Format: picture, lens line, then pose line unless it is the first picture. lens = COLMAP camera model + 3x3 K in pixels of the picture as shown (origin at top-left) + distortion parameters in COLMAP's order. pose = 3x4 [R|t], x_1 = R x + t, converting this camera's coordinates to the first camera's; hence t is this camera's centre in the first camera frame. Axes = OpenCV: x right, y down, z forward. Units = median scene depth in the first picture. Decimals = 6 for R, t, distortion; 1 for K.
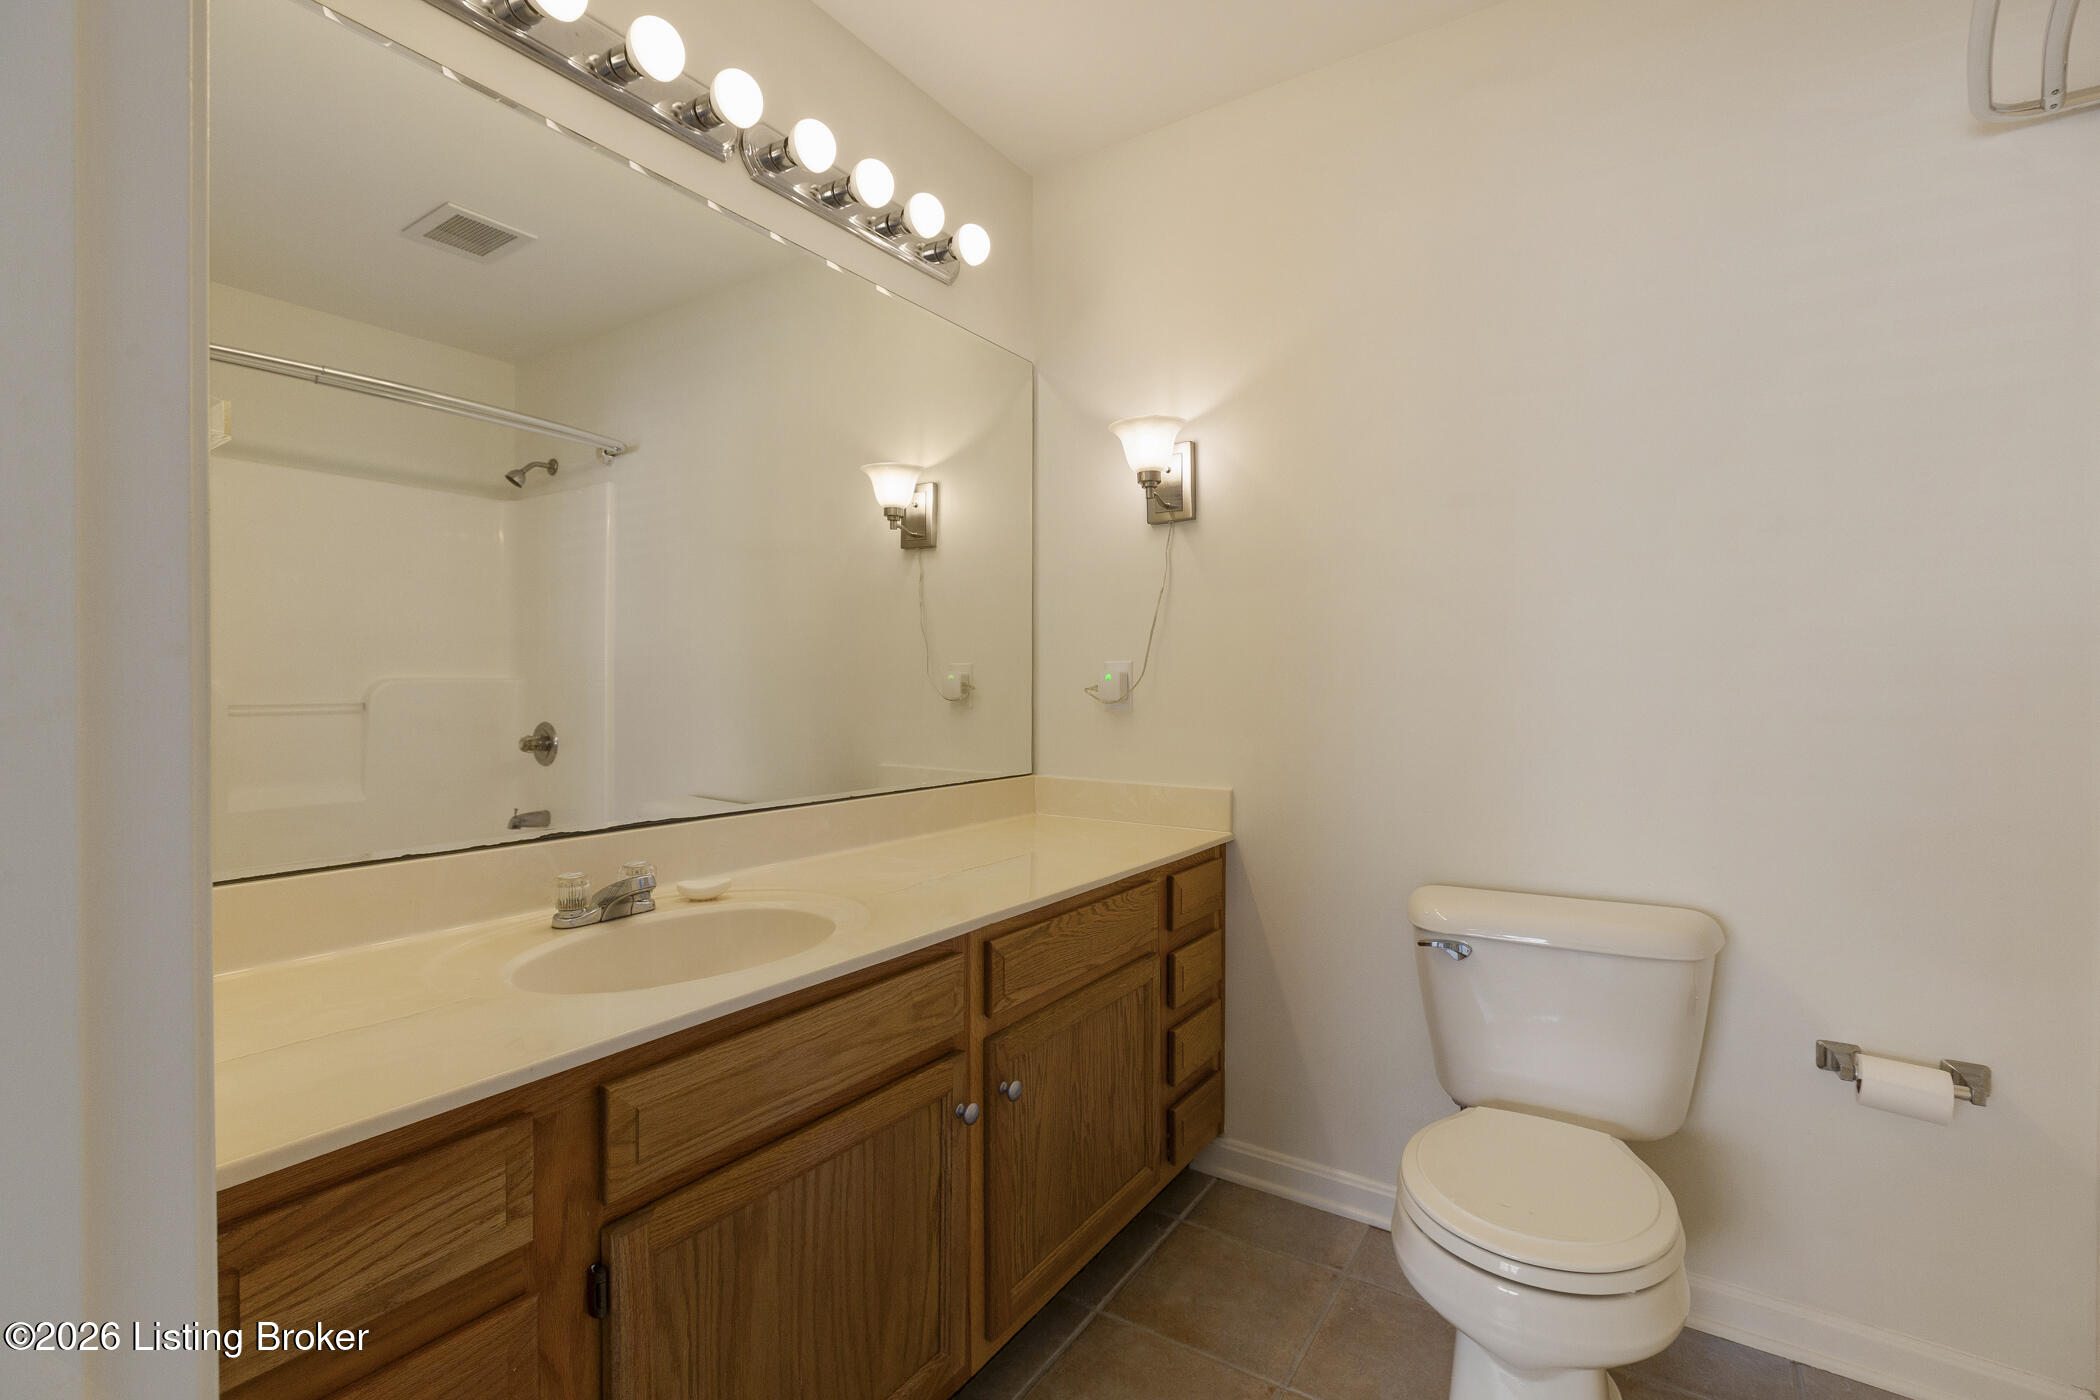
lens RADIAL K [[931.0, 0, 1040.2], [0, 931.0, 699.4], [0, 0, 1]] dist [-0.001760, -0.001158]
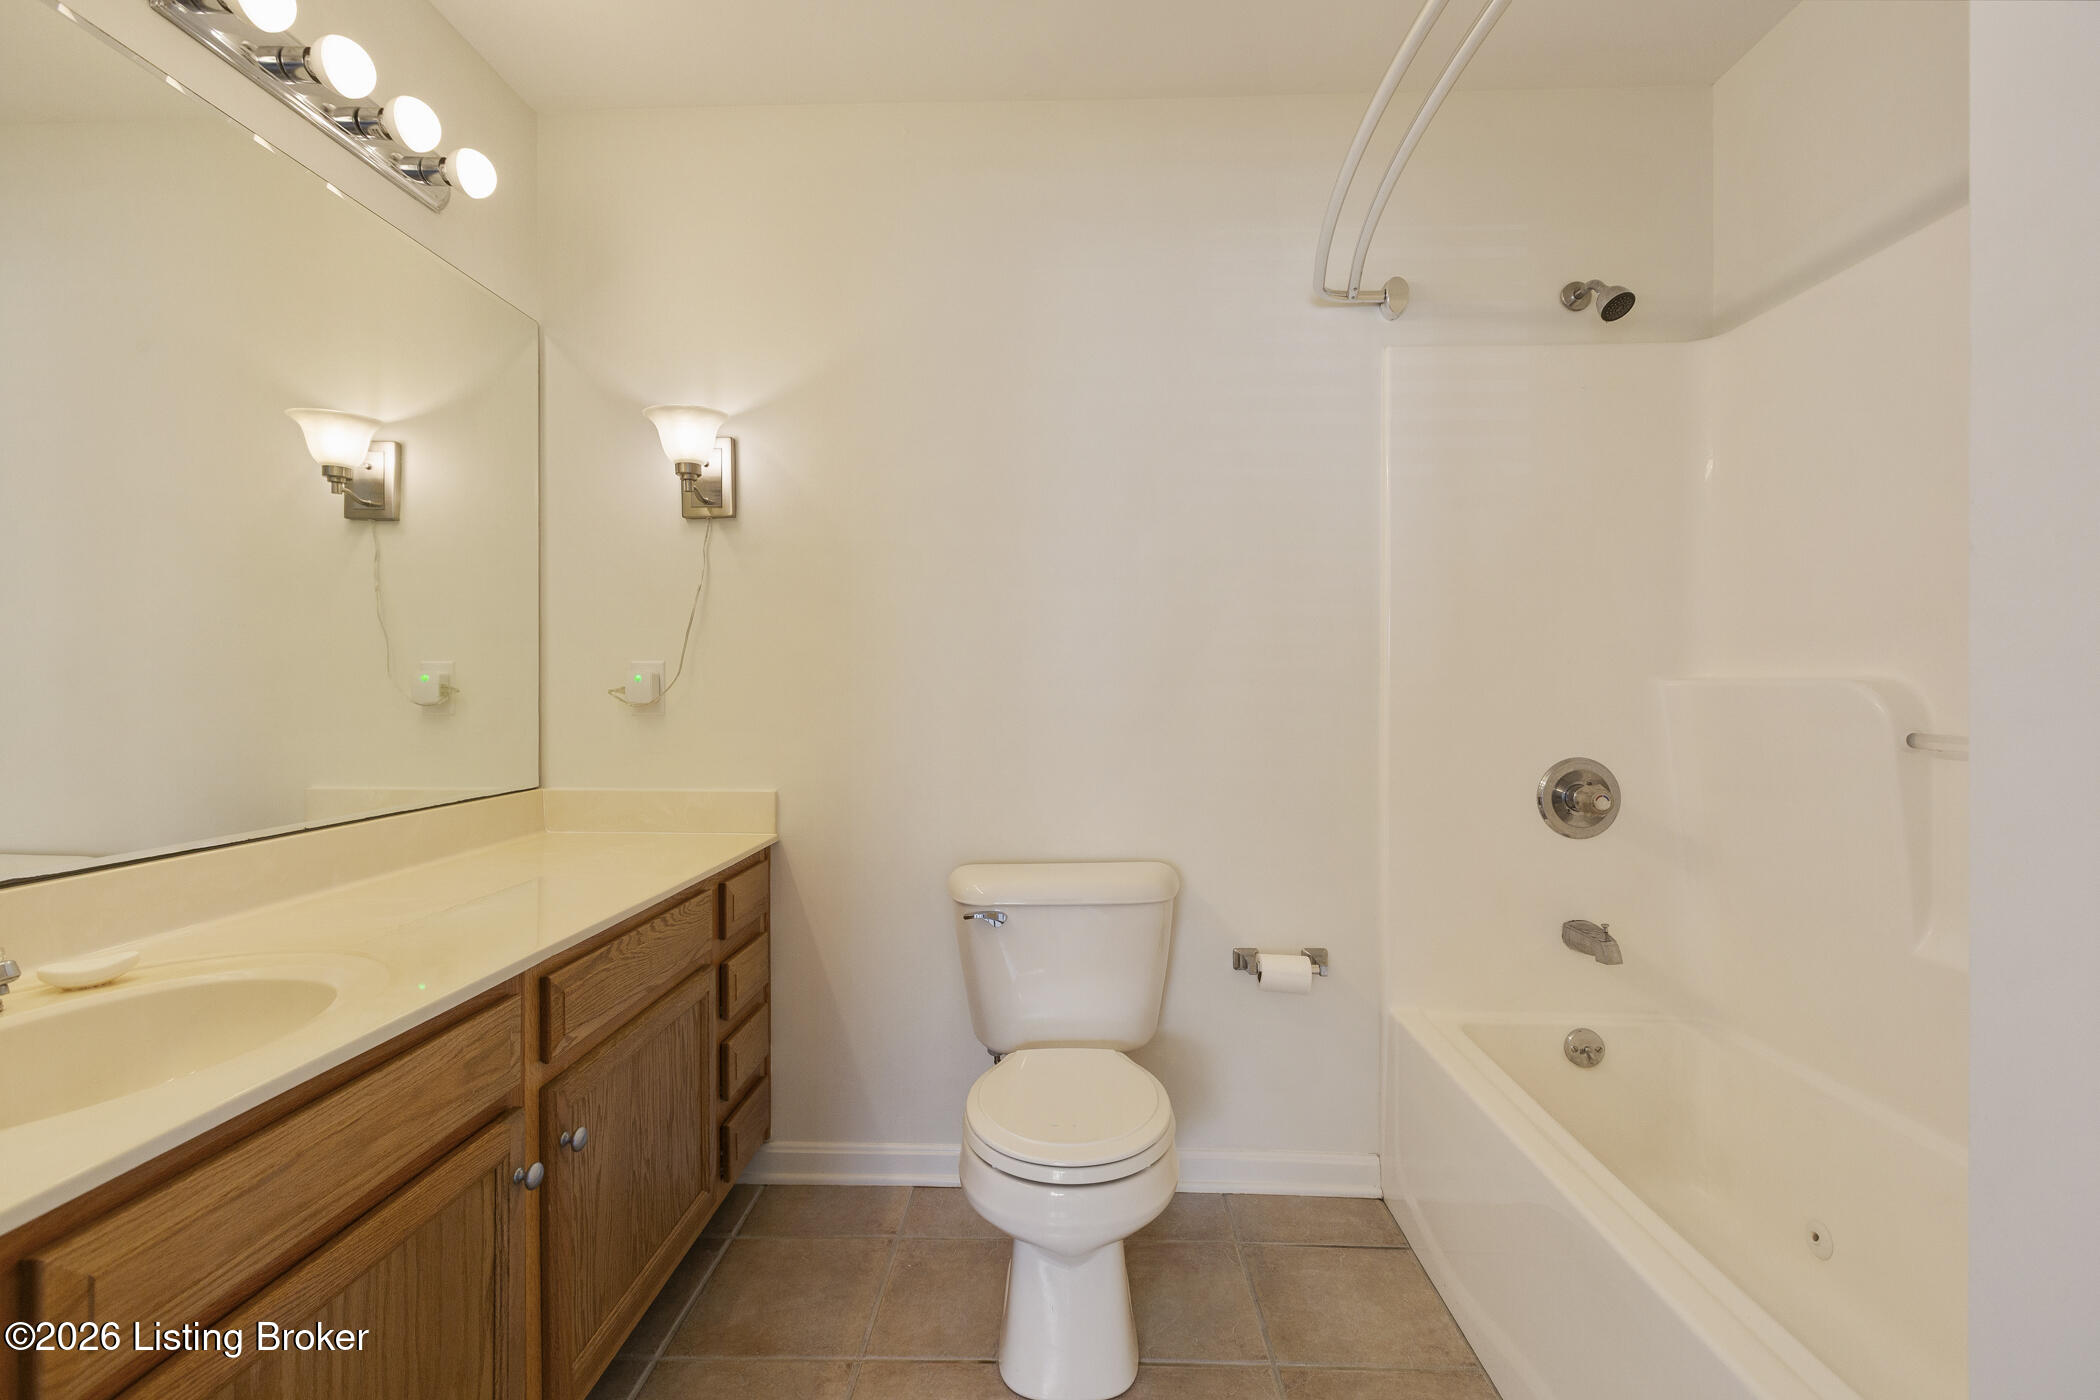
lens RADIAL K [[931.0, 0, 1046.6], [0, 931.0, 694.8], [0, 0, 1]] dist [-0.001760, -0.001158]
pose [[0.846438, -0.006810, 0.532443, -0.101723], [0.010496, 0.999937, -0.003897, 0.000522], [-0.532383, 0.008887, 0.846457, -0.001691]]
